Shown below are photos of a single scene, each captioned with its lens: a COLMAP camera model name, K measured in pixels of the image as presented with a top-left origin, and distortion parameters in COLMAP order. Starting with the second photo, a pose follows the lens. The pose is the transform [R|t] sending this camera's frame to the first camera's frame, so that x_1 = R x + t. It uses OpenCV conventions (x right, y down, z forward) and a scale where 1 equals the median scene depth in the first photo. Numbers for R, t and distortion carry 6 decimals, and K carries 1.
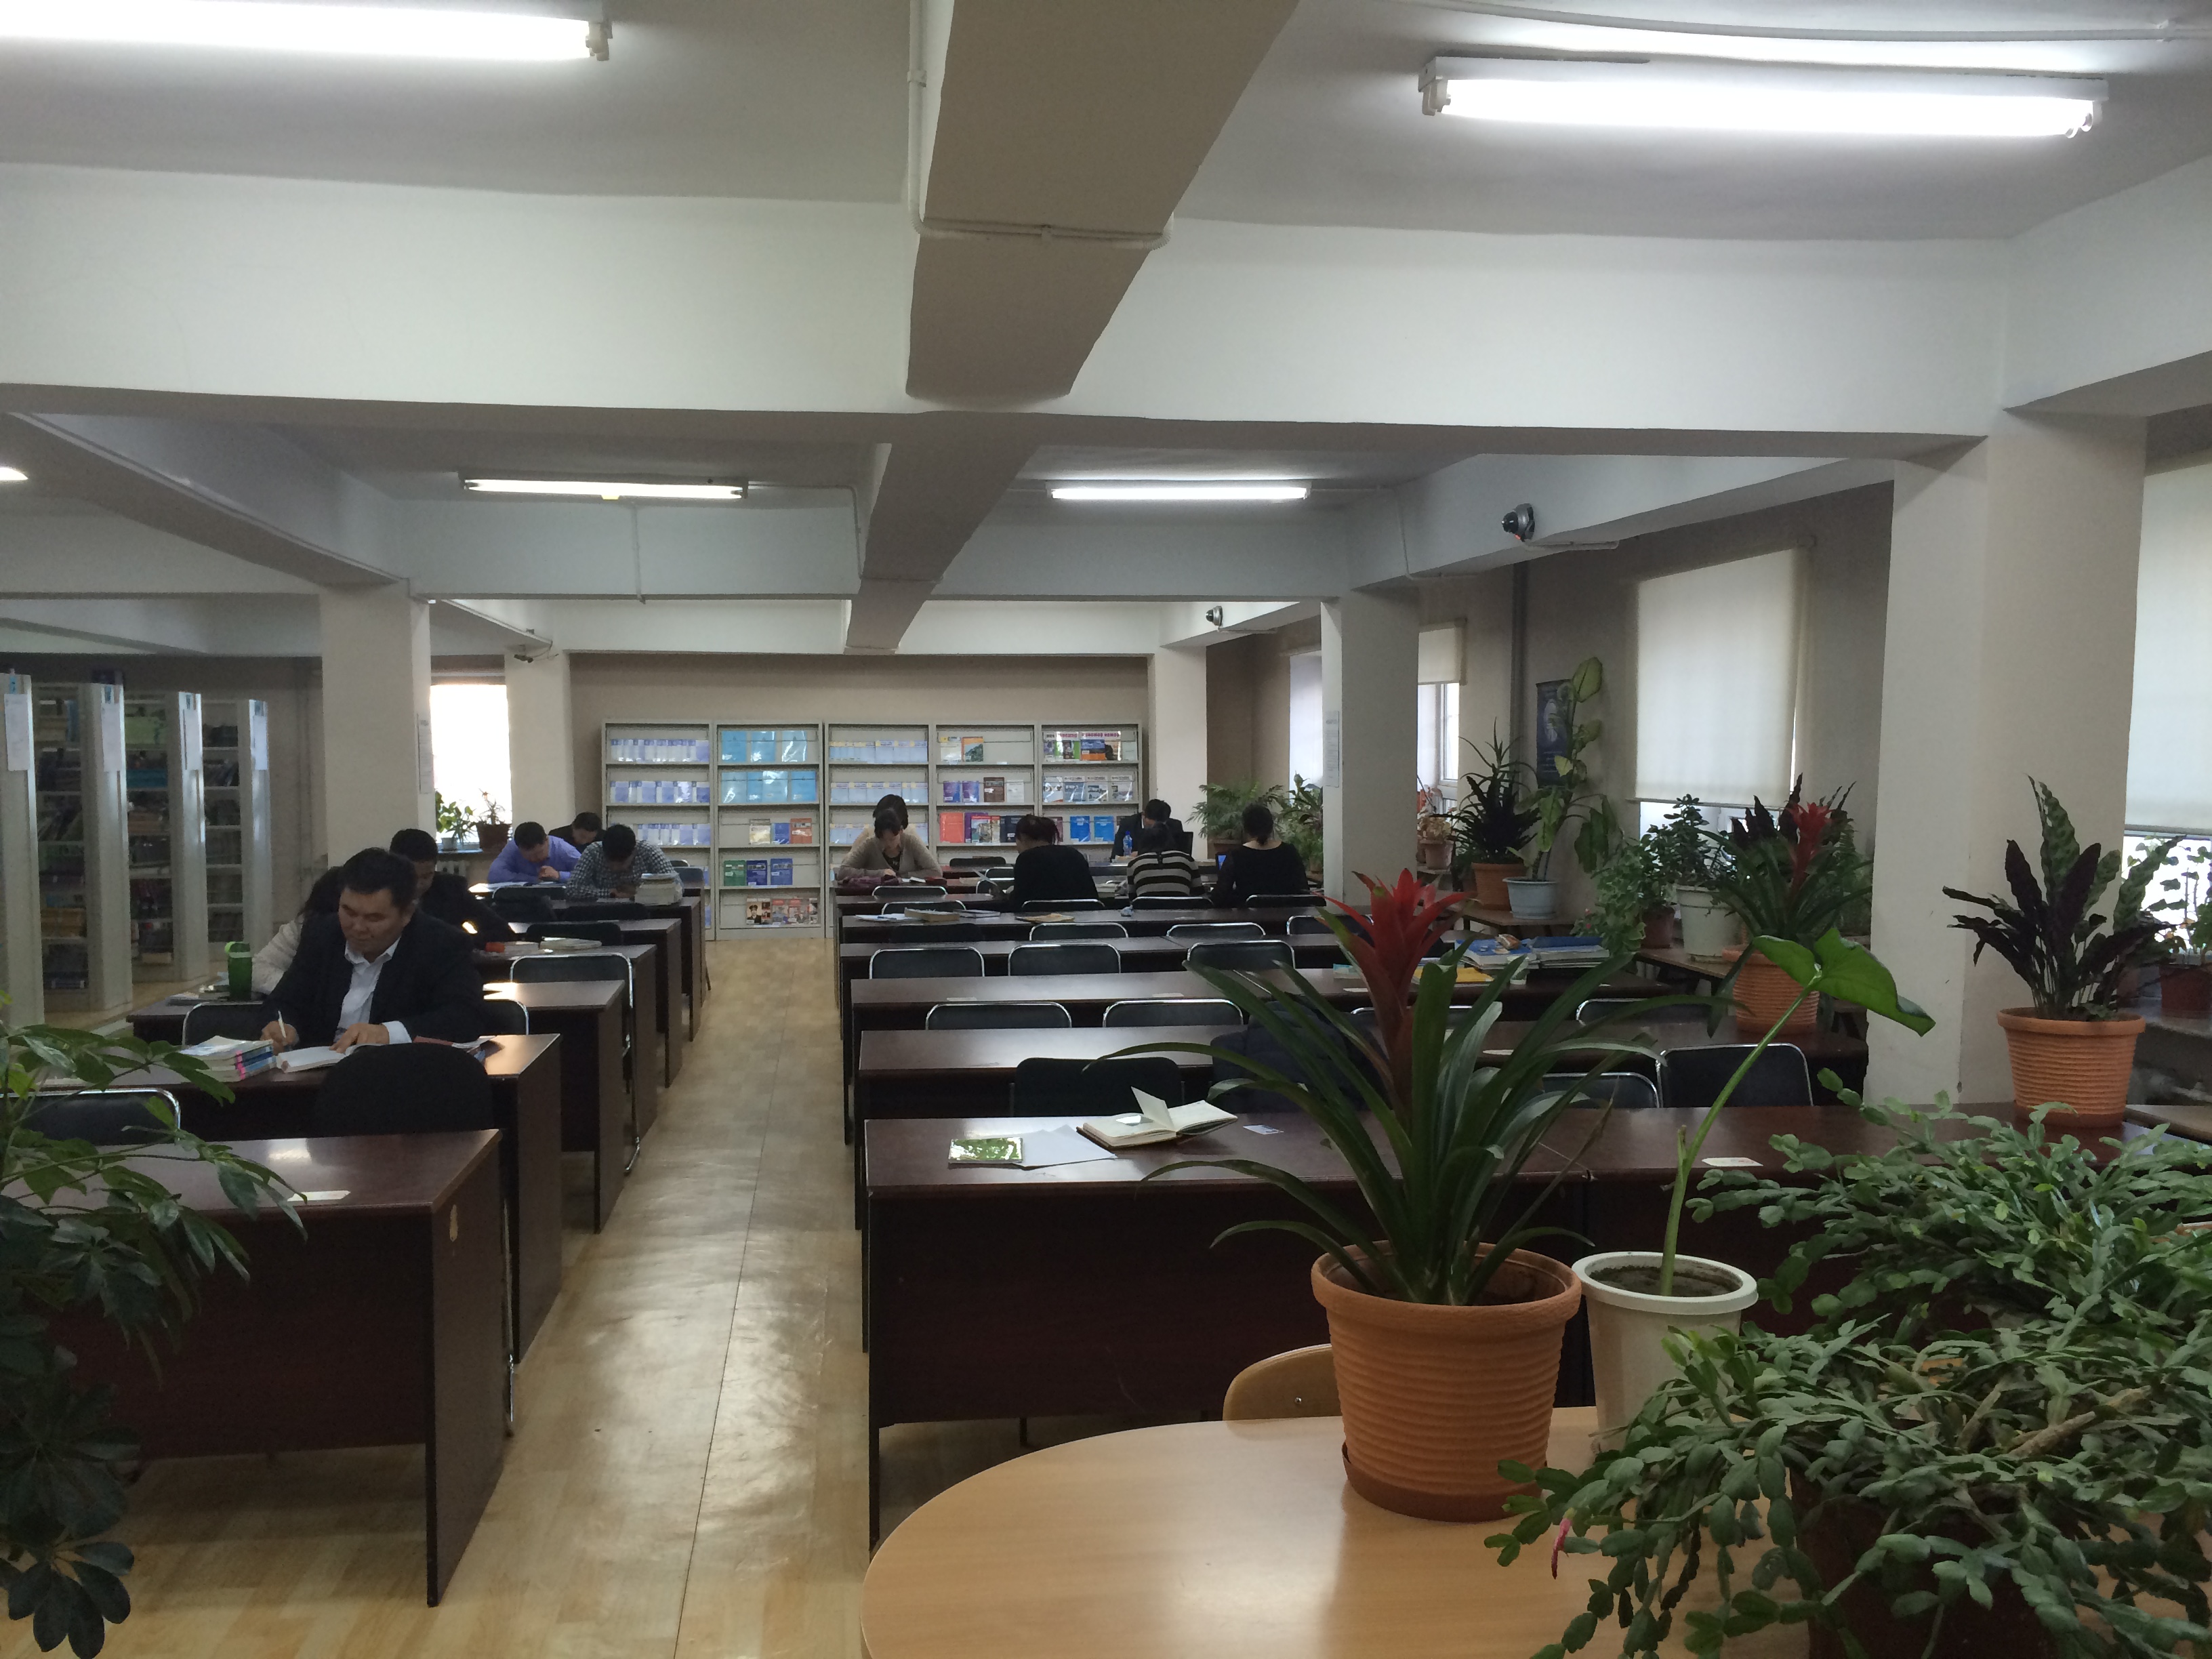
lens RADIAL K [[1885.6, 0, 1102.2], [0, 1885.6, 835.3], [0, 0, 1]] dist [0.066826, -0.075867]
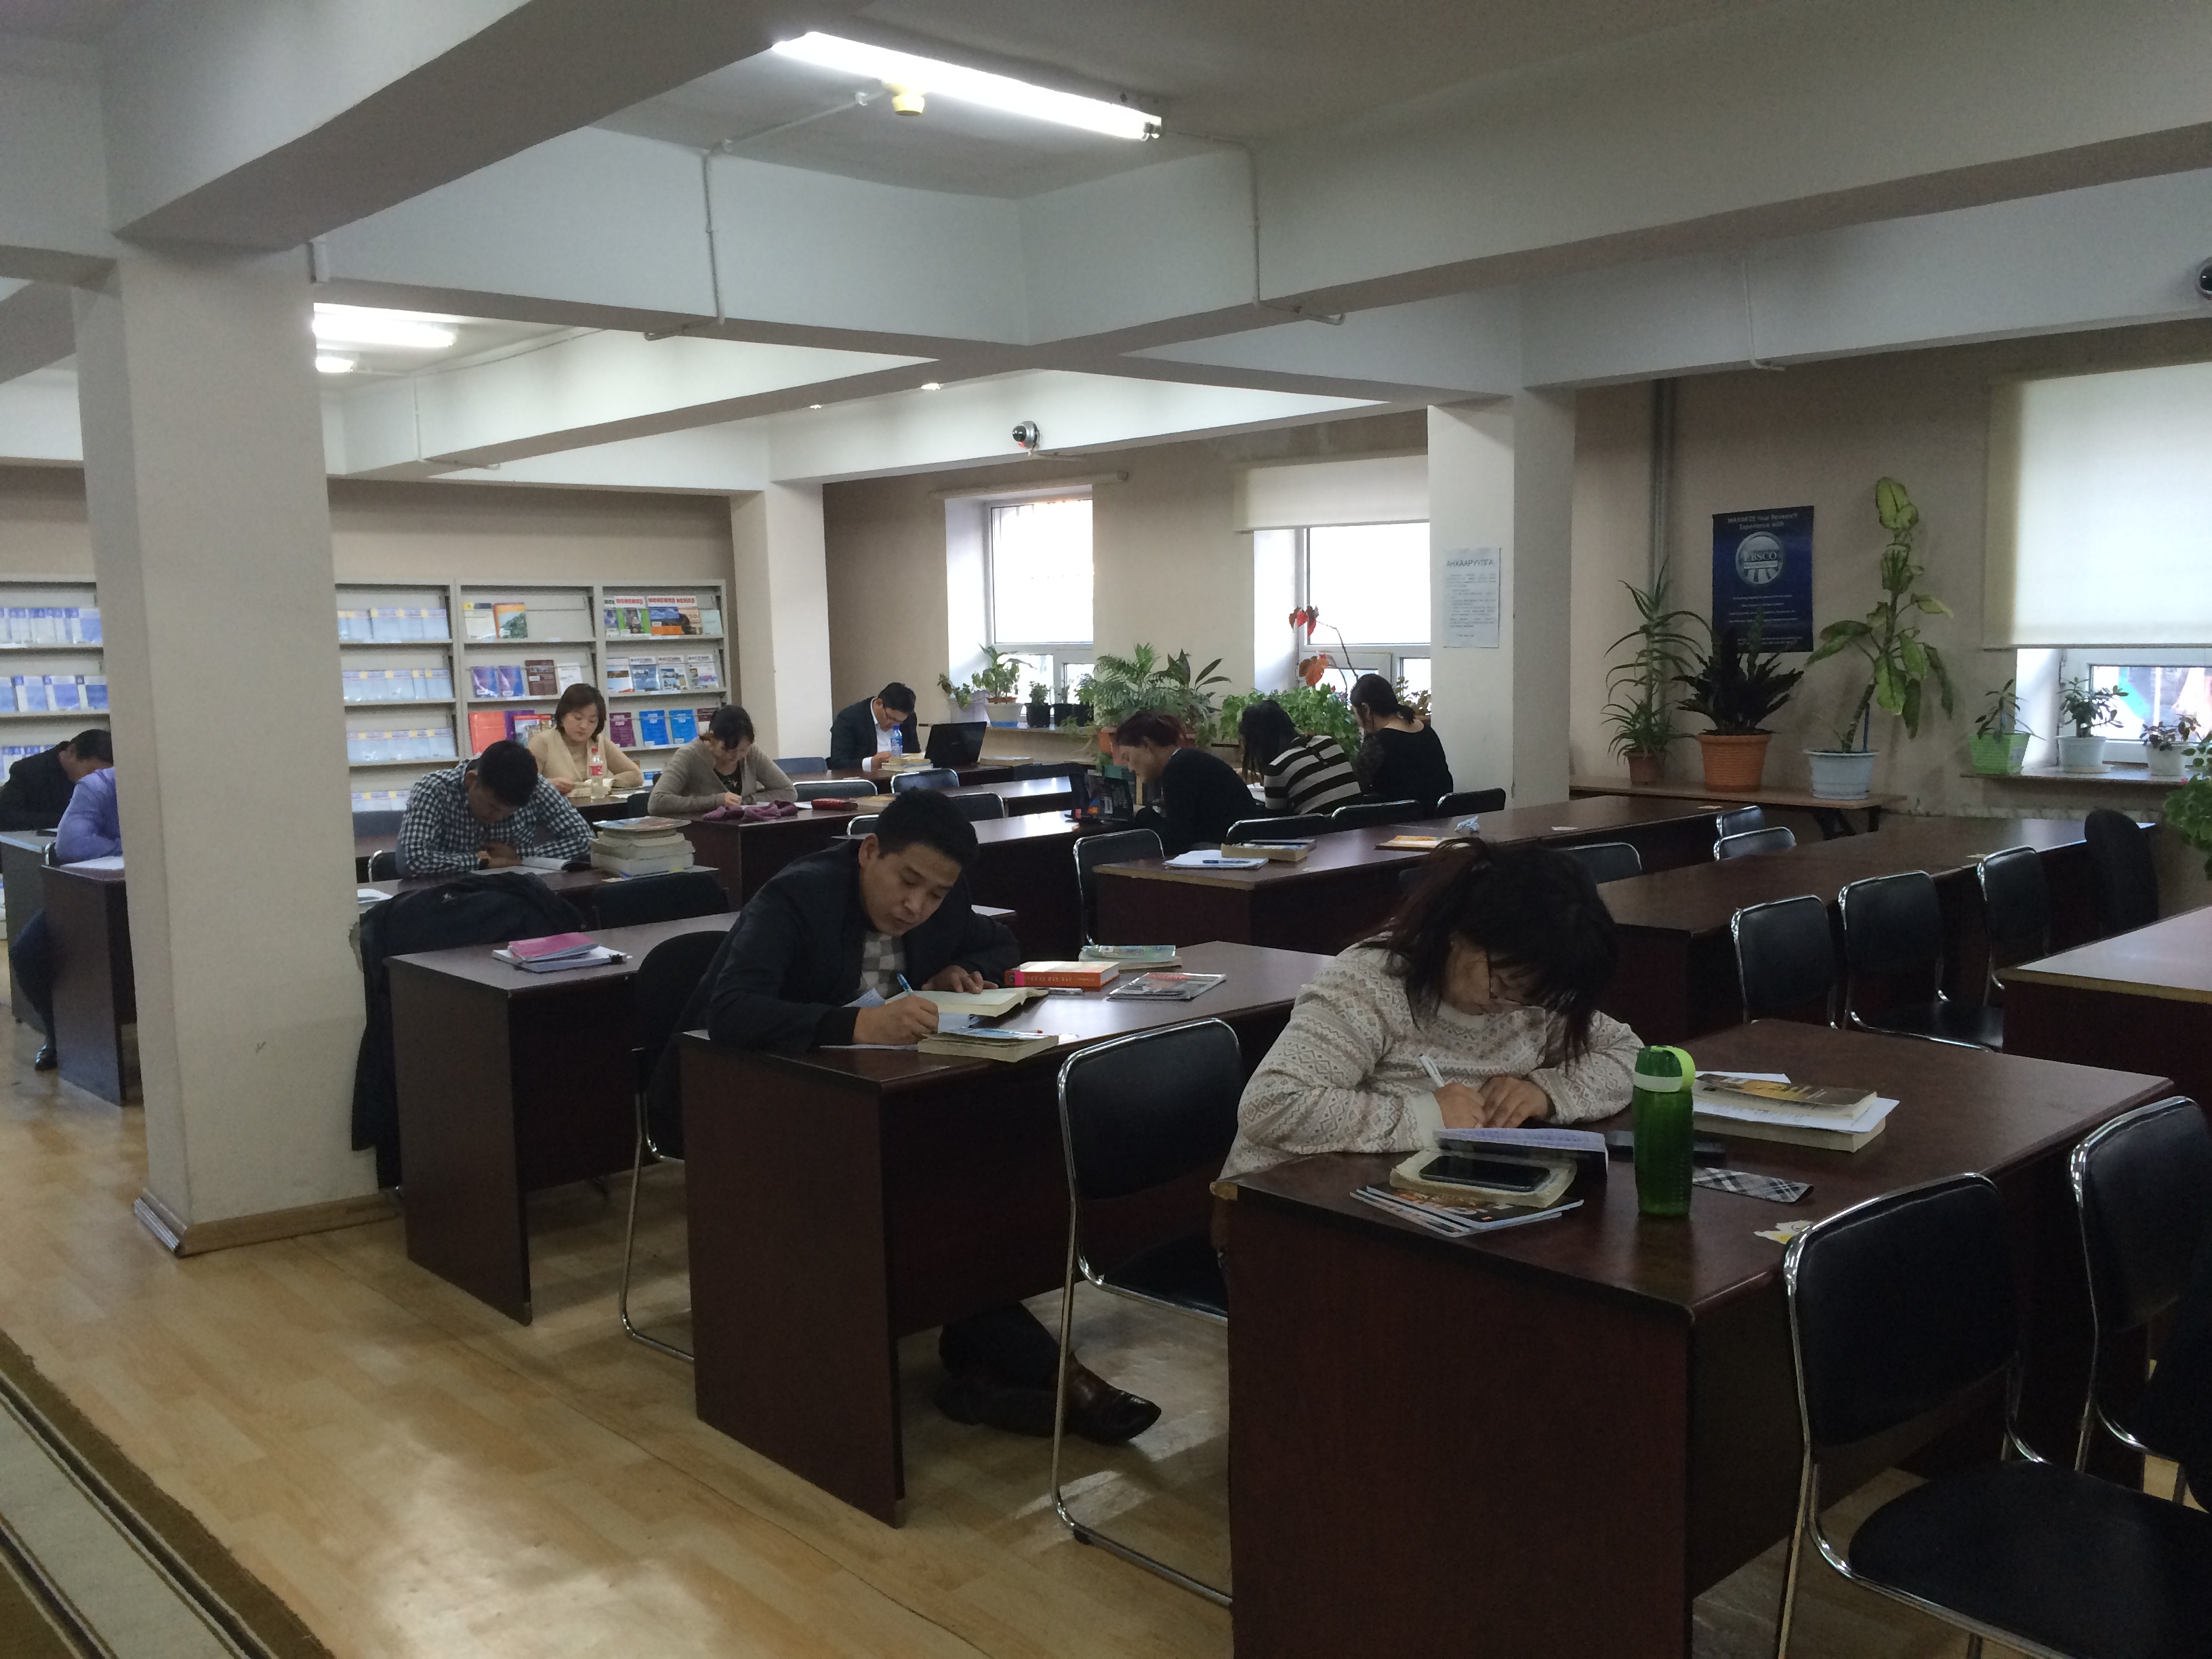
lens RADIAL K [[1885.6, 0, 1107.3], [0, 1885.6, 829.3], [0, 0, 1]] dist [0.066826, -0.075867]
pose [[0.827890, -0.071798, 0.556276, -0.285887], [0.041380, 0.996889, 0.067083, -0.006400], [-0.559362, -0.032519, 0.828286, 0.287582]]
